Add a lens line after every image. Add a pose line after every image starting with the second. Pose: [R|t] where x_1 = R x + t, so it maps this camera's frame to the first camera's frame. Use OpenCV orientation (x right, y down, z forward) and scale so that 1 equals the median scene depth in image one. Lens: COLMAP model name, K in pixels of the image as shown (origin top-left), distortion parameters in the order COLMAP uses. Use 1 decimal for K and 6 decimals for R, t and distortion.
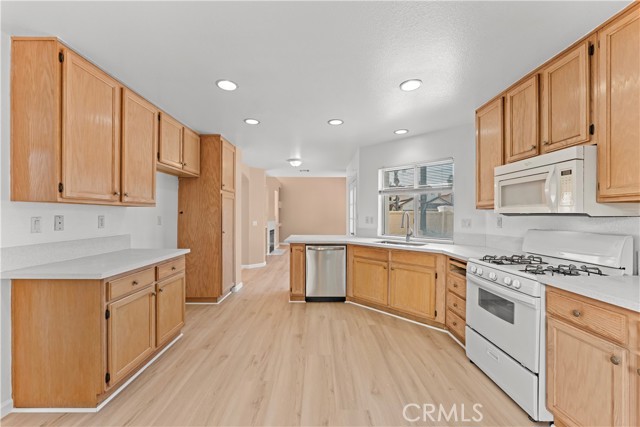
lens RADIAL K [[258.9, 0, 320.0], [0, 258.9, 213.5], [0, 0, 1]] dist [-0.000737, -0.000076]
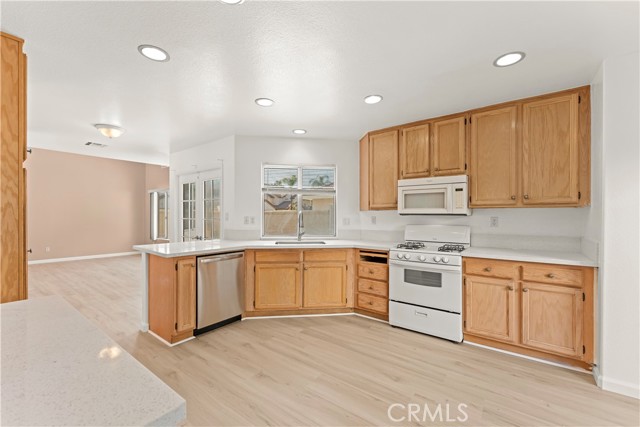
lens RADIAL K [[268.2, 0, 320.0], [0, 268.2, 213.5], [0, 0, 1]] dist [0.001240, 0.000167]
pose [[0.610722, 0.002661, 0.791841, -0.561657], [-0.005481, 0.999985, 0.000867, 0.000400], [-0.791826, -0.004870, 0.610727, 0.368607]]
